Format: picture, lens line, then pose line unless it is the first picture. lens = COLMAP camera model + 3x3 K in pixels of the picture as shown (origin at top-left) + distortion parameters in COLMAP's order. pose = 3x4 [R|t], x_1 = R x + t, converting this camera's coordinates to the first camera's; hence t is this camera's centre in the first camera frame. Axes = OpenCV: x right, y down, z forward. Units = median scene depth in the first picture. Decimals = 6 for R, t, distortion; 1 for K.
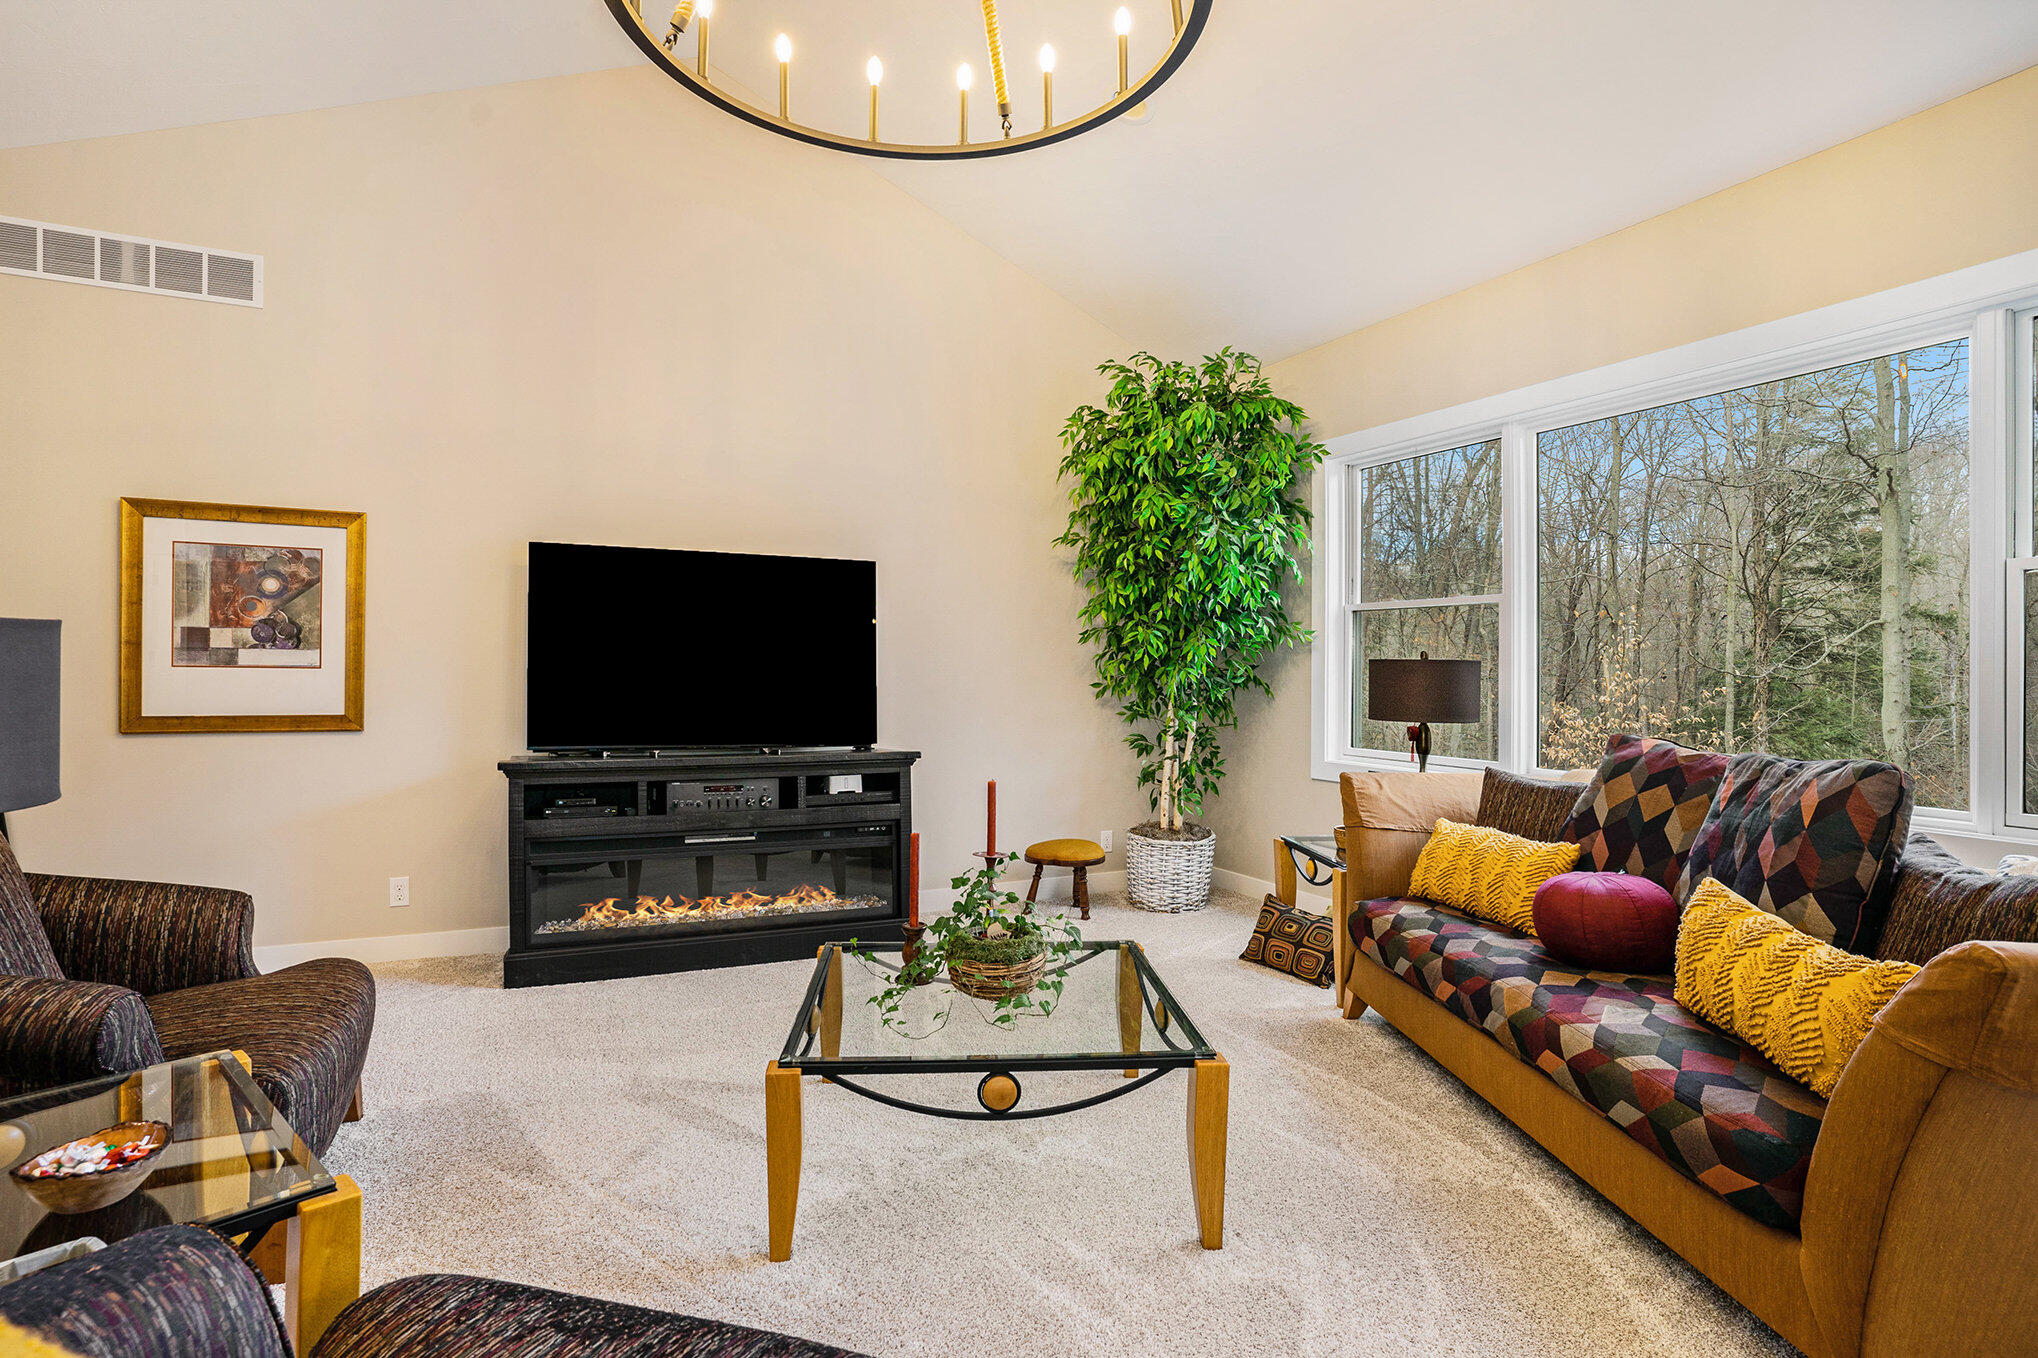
lens RADIAL K [[1002.5, 0, 1019.6], [0, 1002.5, 674.4], [0, 0, 1]] dist [-0.056944, 0.021056]
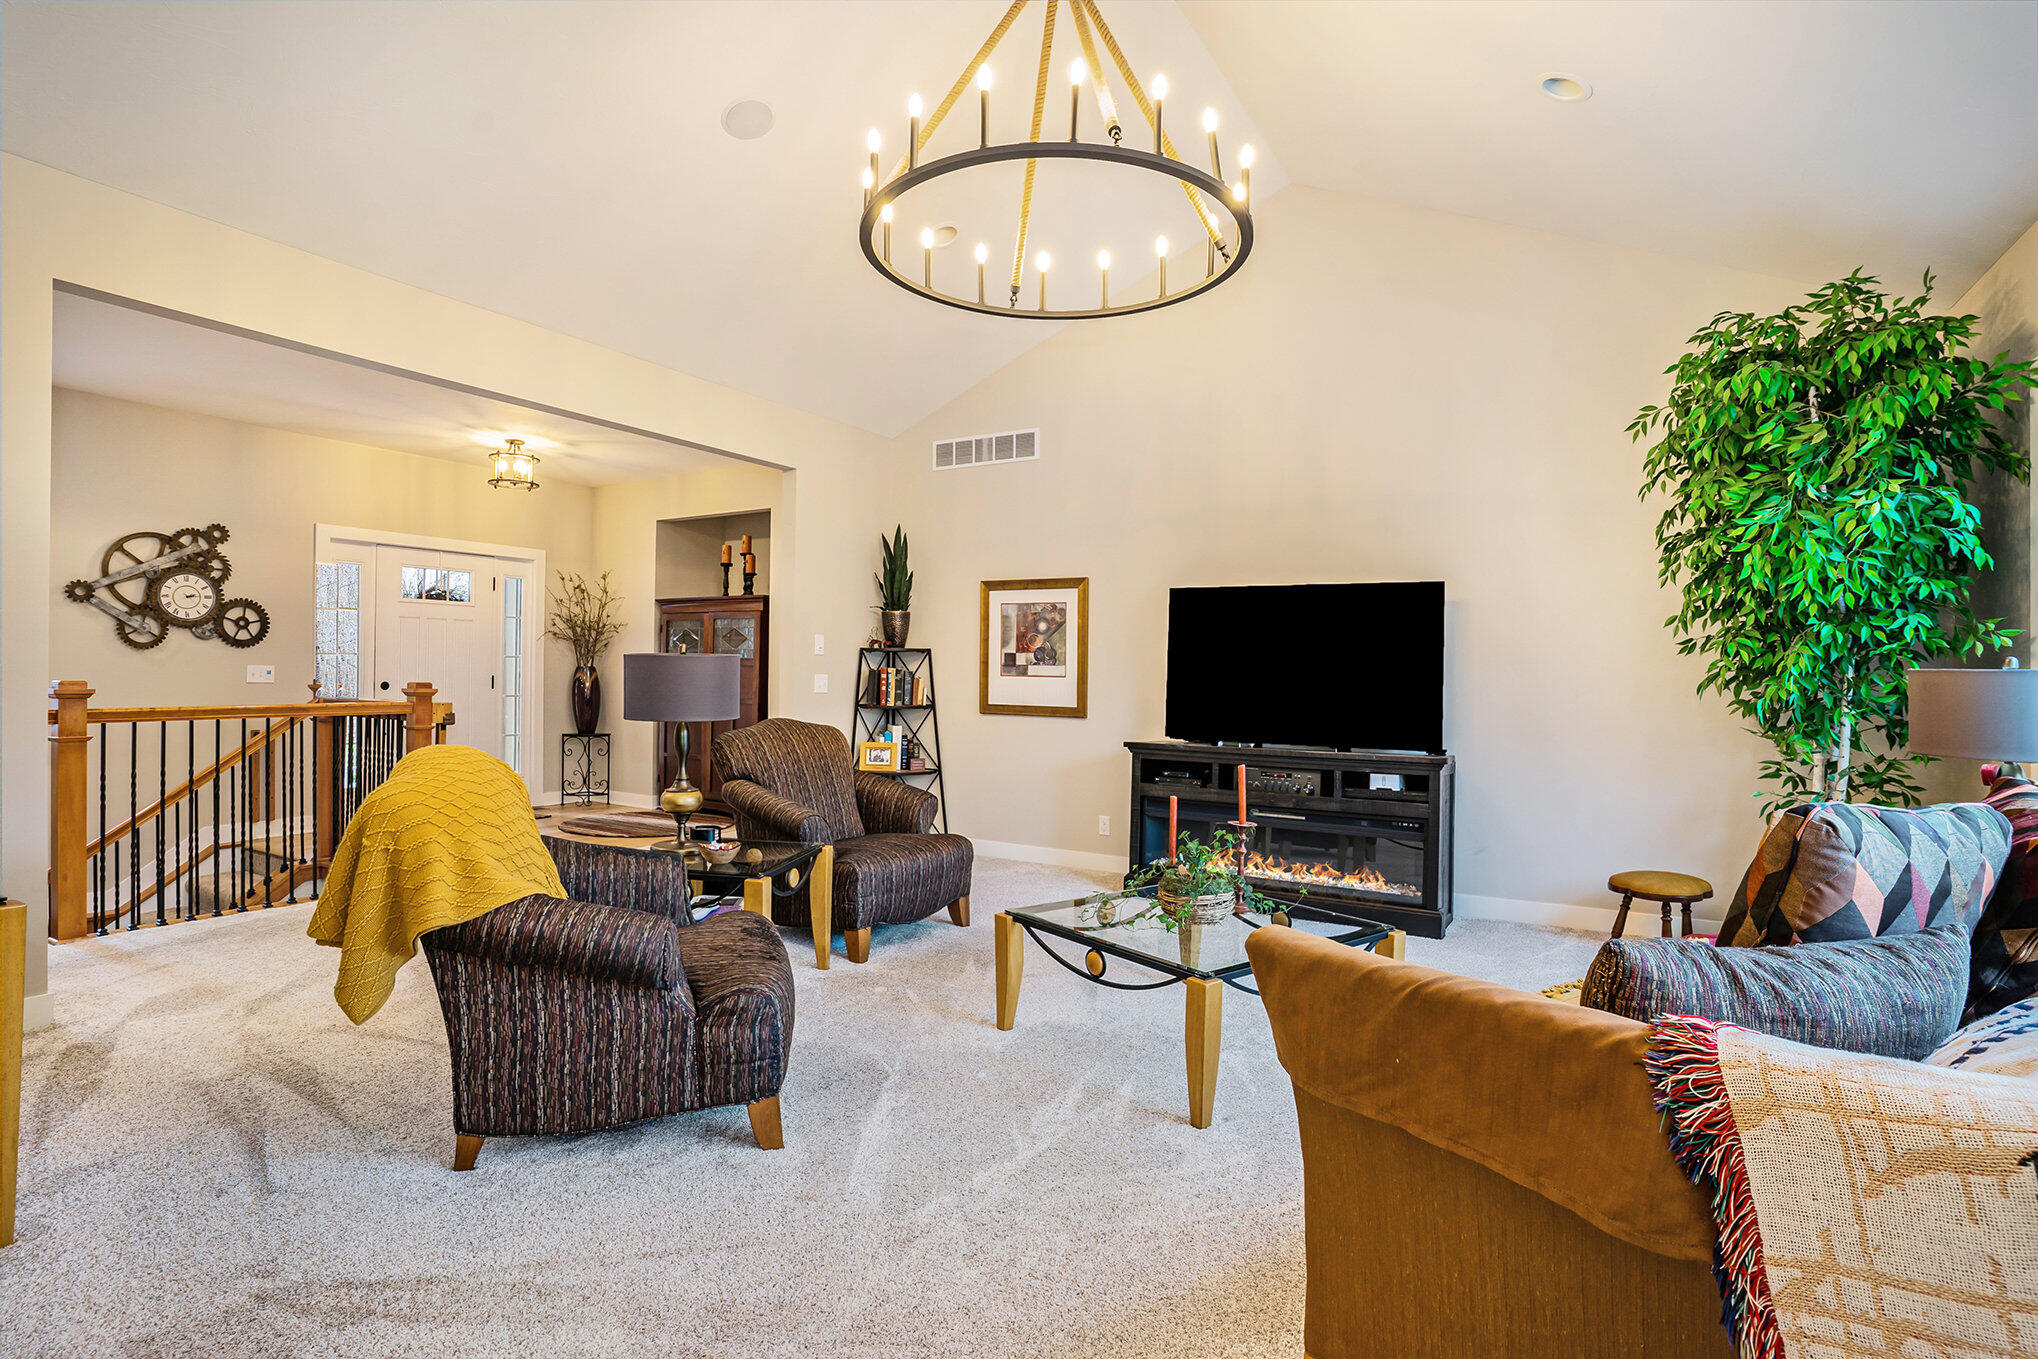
lens RADIAL K [[1002.5, 0, 1031.5], [0, 1002.5, 686.6], [0, 0, 1]] dist [-0.056944, 0.021056]
pose [[0.553791, 0.010657, -0.832588, 0.621618], [-0.013254, 0.999904, 0.003983, 0.003008], [0.832550, 0.008830, 0.553879, 0.051871]]
